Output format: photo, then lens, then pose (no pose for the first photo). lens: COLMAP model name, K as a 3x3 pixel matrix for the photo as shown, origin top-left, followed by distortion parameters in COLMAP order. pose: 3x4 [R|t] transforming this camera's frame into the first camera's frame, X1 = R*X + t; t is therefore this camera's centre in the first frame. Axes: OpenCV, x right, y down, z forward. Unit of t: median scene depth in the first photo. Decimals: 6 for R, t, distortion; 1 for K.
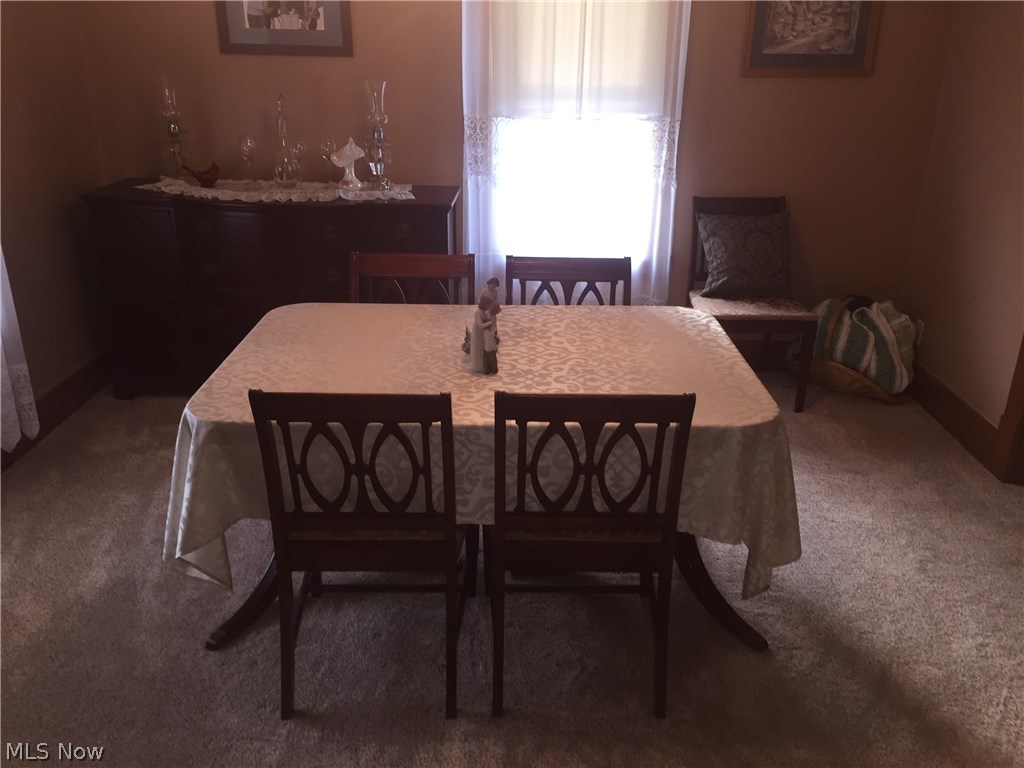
lens RADIAL K [[868.5, 0, 508.2], [0, 868.5, 386.4], [0, 0, 1]] dist [0.058524, -0.001486]
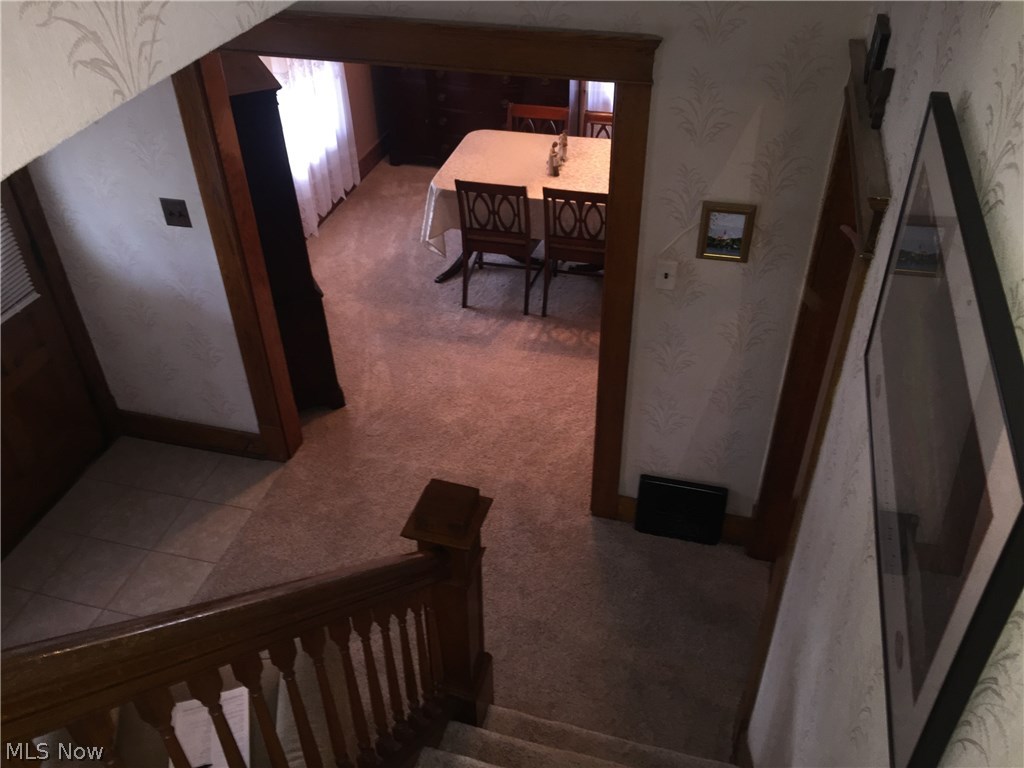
lens RADIAL K [[868.5, 0, 508.2], [0, 868.5, 386.4], [0, 0, 1]] dist [0.058524, -0.001486]
pose [[0.968314, 0.128658, -0.214043, 0.467619], [-0.065964, 0.958409, 0.277671, -0.125035], [0.240866, -0.254753, 0.936528, -1.475761]]
